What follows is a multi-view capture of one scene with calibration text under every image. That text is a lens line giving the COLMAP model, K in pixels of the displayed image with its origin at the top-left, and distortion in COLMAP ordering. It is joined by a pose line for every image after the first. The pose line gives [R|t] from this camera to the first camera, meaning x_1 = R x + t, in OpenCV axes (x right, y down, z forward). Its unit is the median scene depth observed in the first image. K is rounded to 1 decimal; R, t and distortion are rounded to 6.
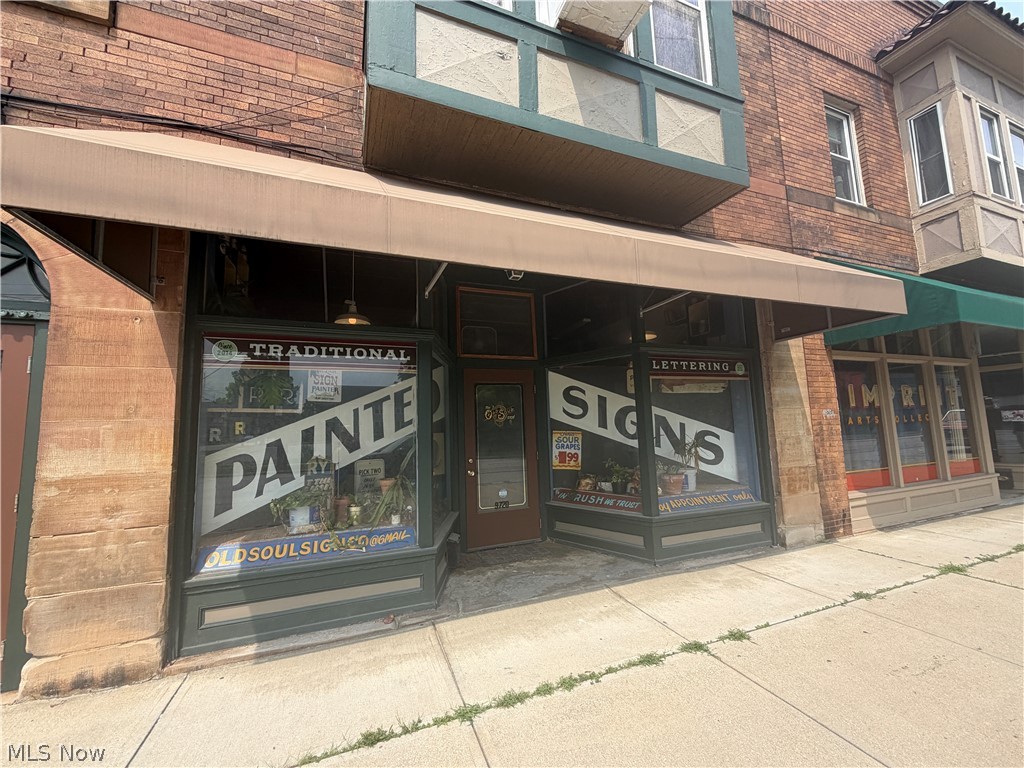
lens RADIAL K [[405.6, 0, 510.0], [0, 405.6, 384.8], [0, 0, 1]] dist [-0.000211, -0.000126]
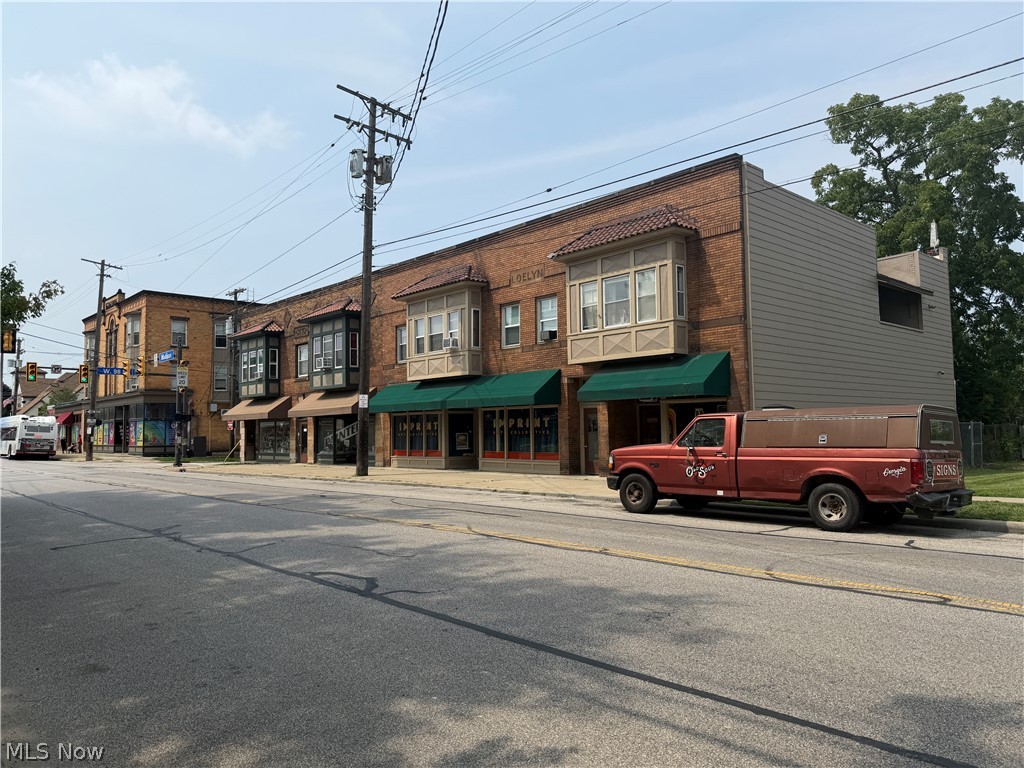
lens RADIAL K [[707.1, 0, 512.0], [0, 707.1, 384.0], [0, 0, 1]] dist [0.144995, -0.280554]
pose [[0.370403, -0.035230, -0.928203, 5.573039], [0.104433, 0.994524, 0.003927, -0.208170], [0.922982, -0.098390, 0.372054, -0.199968]]
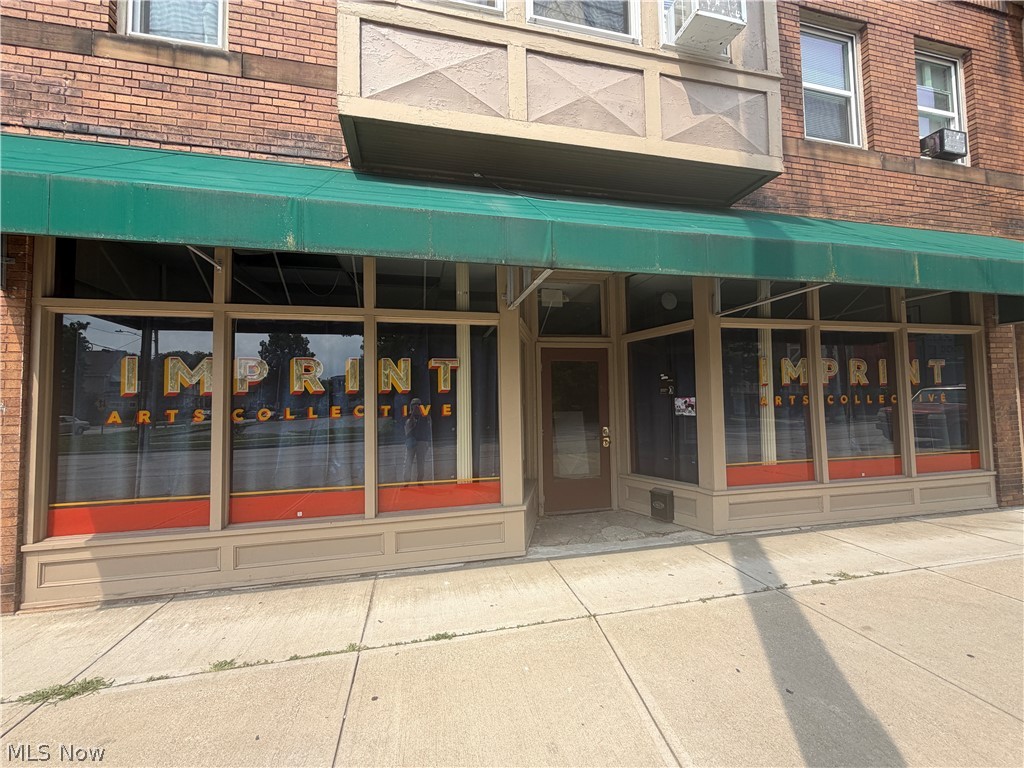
lens RADIAL K [[357.2, 0, 512.0], [0, 357.2, 384.0], [0, 0, 1]] dist [0.005642, -0.000078]
pose [[0.983963, 0.006457, -0.178257, 1.311407], [0.004726, 0.998050, 0.062235, 0.008815], [0.178311, -0.062080, 0.982014, 0.507546]]
